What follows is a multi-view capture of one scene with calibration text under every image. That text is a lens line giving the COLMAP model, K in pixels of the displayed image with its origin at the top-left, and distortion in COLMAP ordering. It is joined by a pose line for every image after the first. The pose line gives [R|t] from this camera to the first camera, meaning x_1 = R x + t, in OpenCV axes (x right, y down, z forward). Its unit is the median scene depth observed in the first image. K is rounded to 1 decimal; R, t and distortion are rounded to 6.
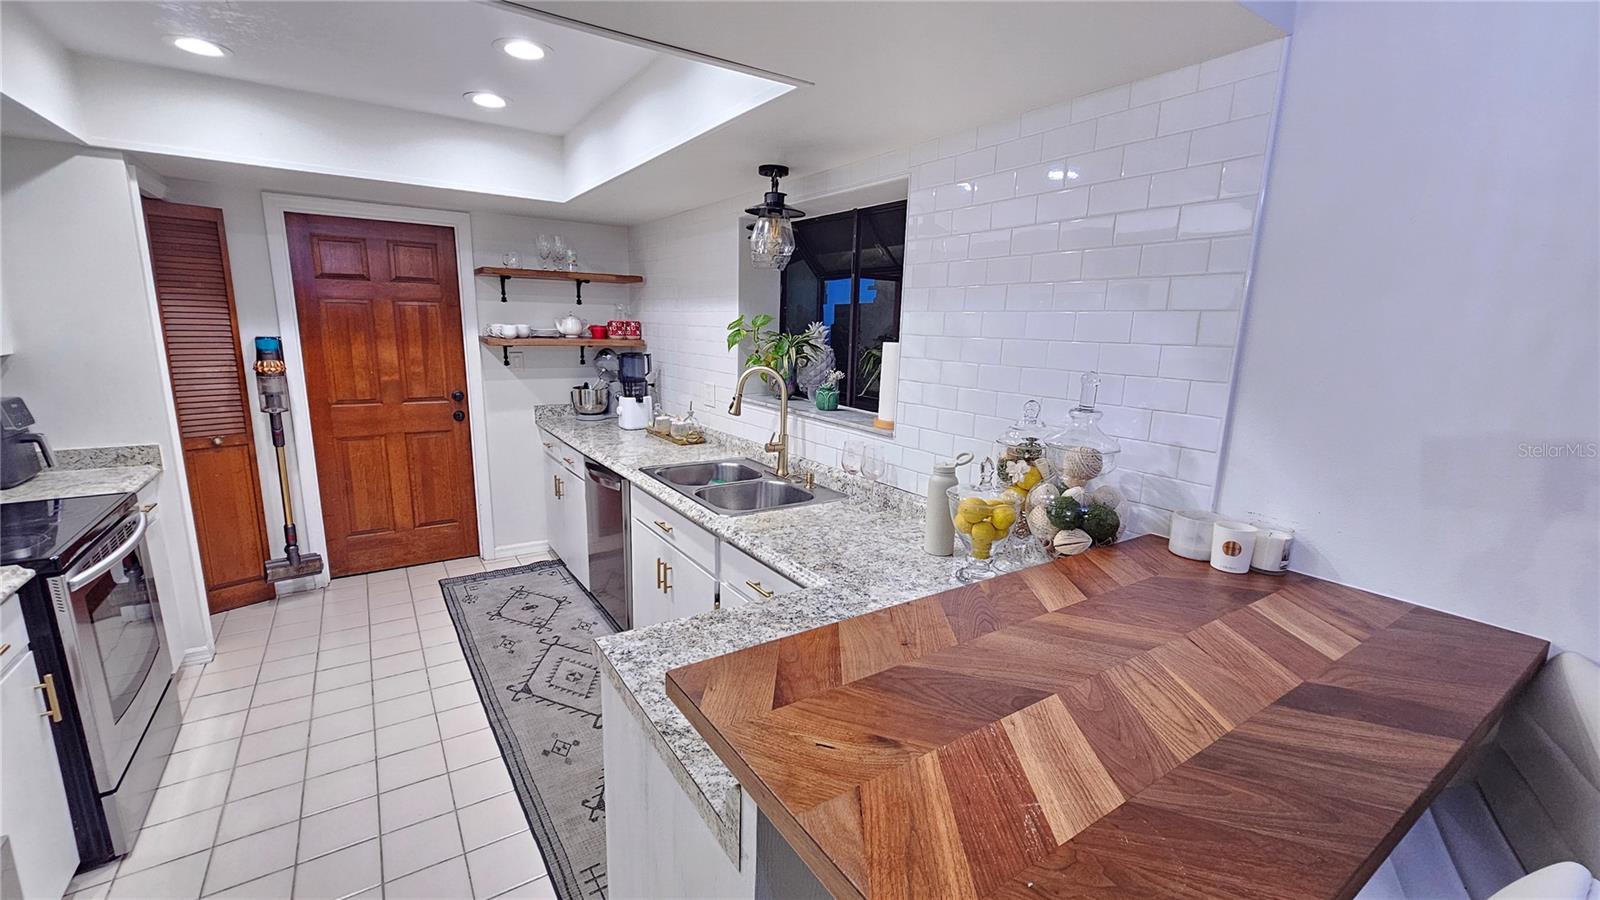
lens RADIAL K [[656.1, 0, 796.5], [0, 656.1, 457.4], [0, 0, 1]] dist [0.000291, -0.000360]
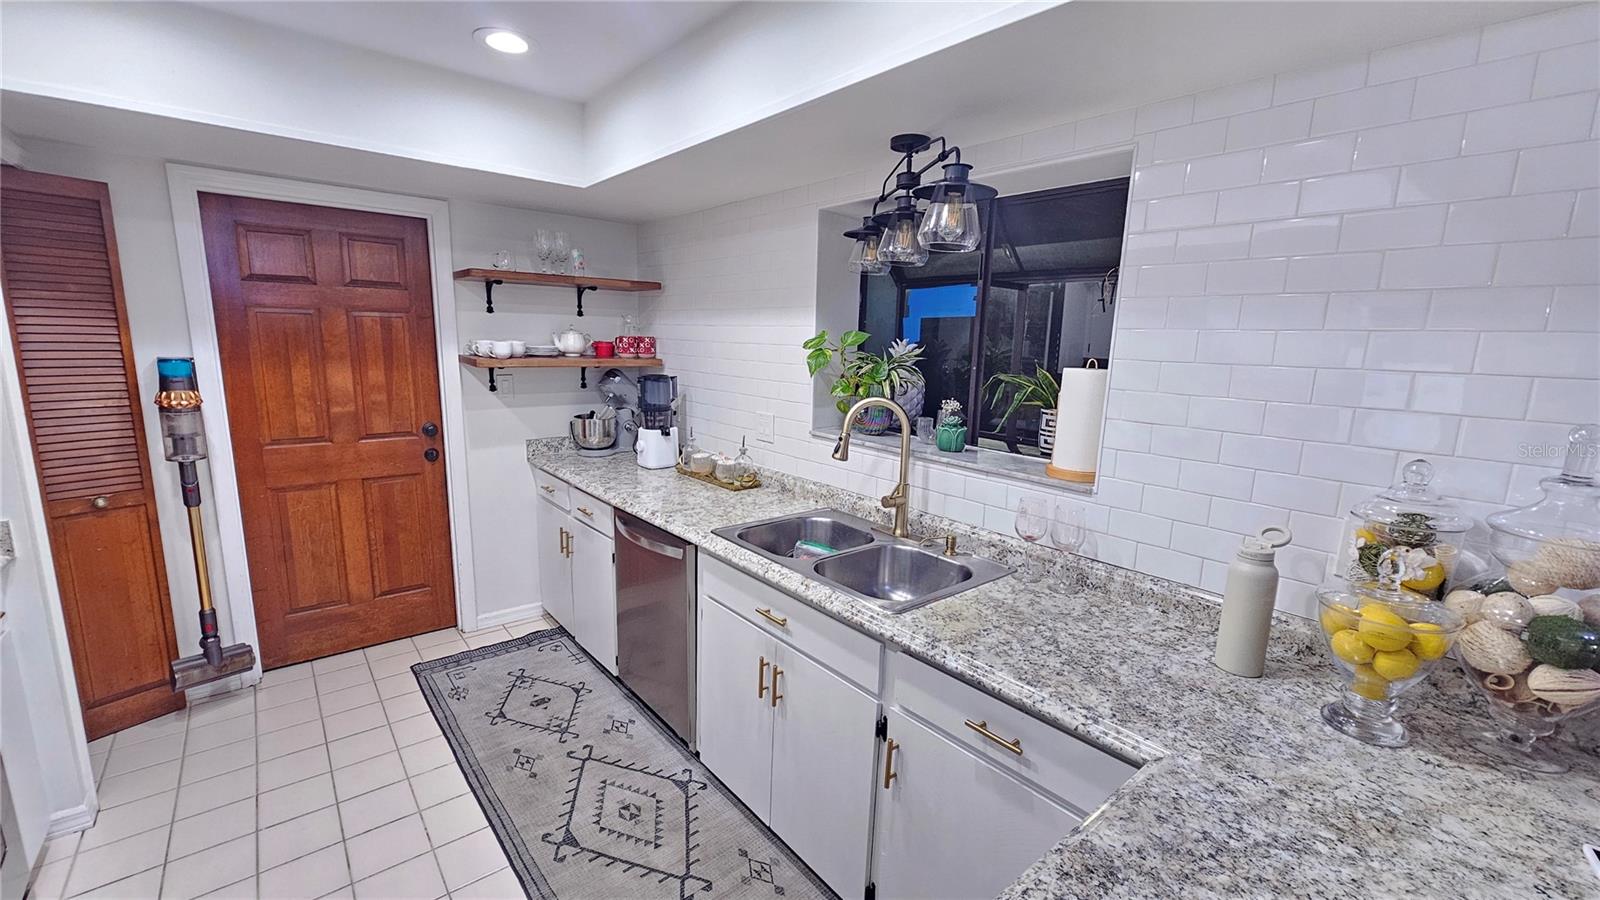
lens RADIAL K [[657.2, 0, 795.1], [0, 657.2, 457.6], [0, 0, 1]] dist [-0.000158, 0.002758]
pose [[0.994870, -0.017734, 0.099598, -0.183656], [0.019407, 0.999686, -0.015848, -0.045906], [-0.099286, 0.017699, 0.994902, 0.190897]]
